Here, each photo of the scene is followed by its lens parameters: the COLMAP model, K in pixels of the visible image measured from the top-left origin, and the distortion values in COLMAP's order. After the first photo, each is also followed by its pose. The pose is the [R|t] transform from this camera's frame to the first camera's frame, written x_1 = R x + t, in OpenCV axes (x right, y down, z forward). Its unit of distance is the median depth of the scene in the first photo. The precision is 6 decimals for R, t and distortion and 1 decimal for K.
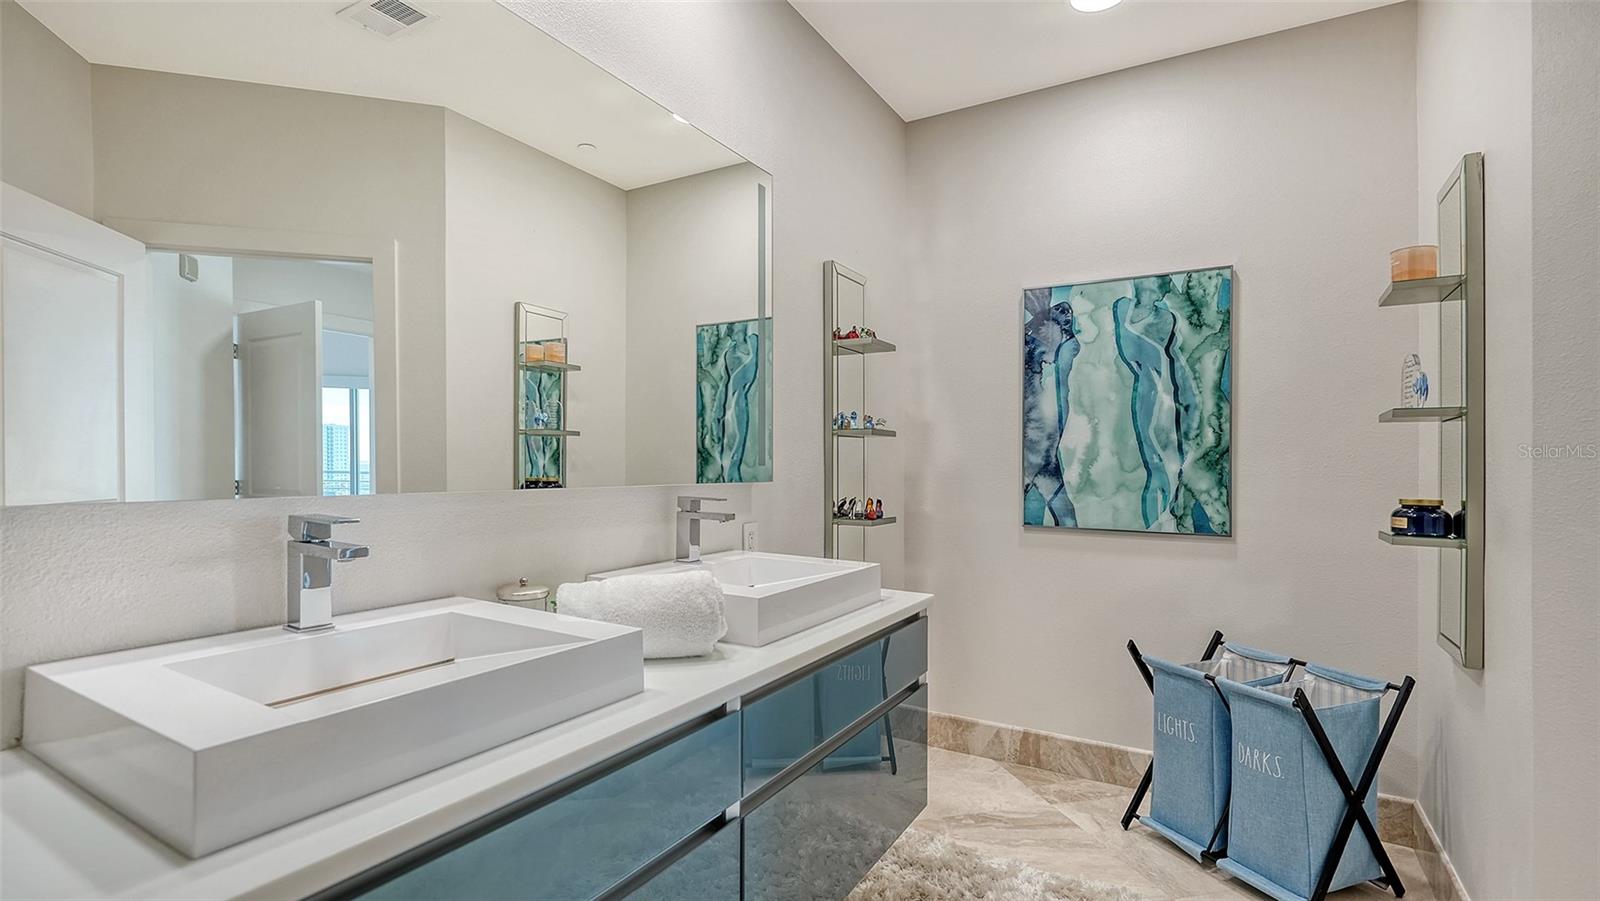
lens RADIAL K [[748.9, 0, 800.0], [0, 748.9, 450.5], [0, 0, 1]] dist [-0.000670, -0.000043]
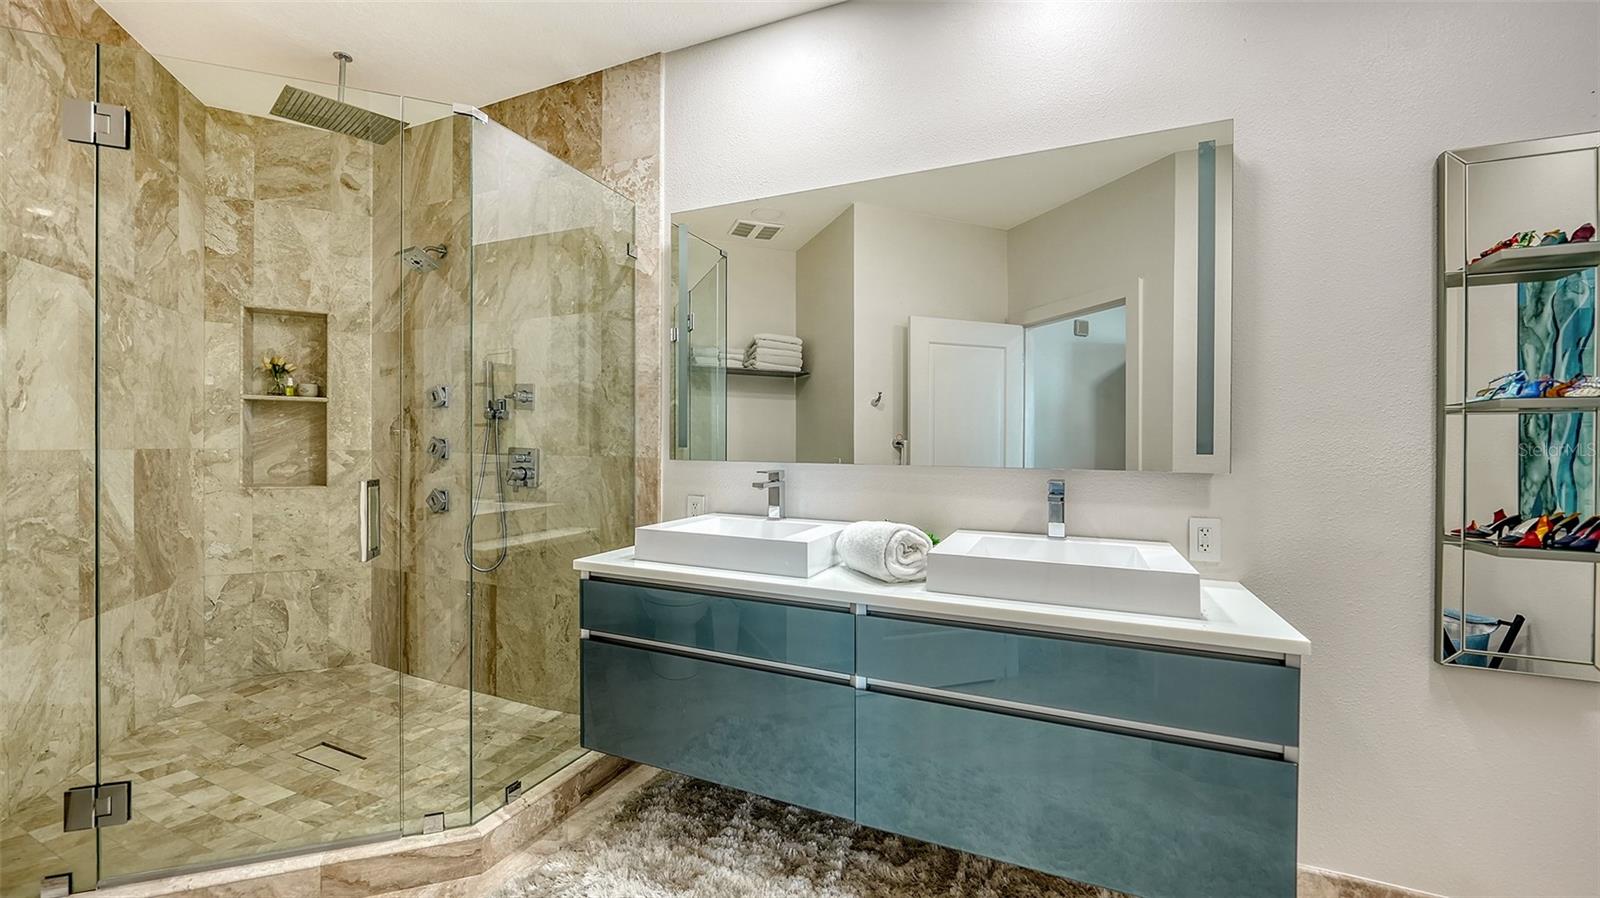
lens RADIAL K [[629.8, 0, 800.0], [0, 629.8, 449.0], [0, 0, 1]] dist [-0.000124, 0.000008]
pose [[0.133668, -0.003490, -0.991020, 0.378004], [0.004167, 0.999987, -0.002960, 0.006868], [0.991017, -0.003734, 0.133681, 0.242310]]
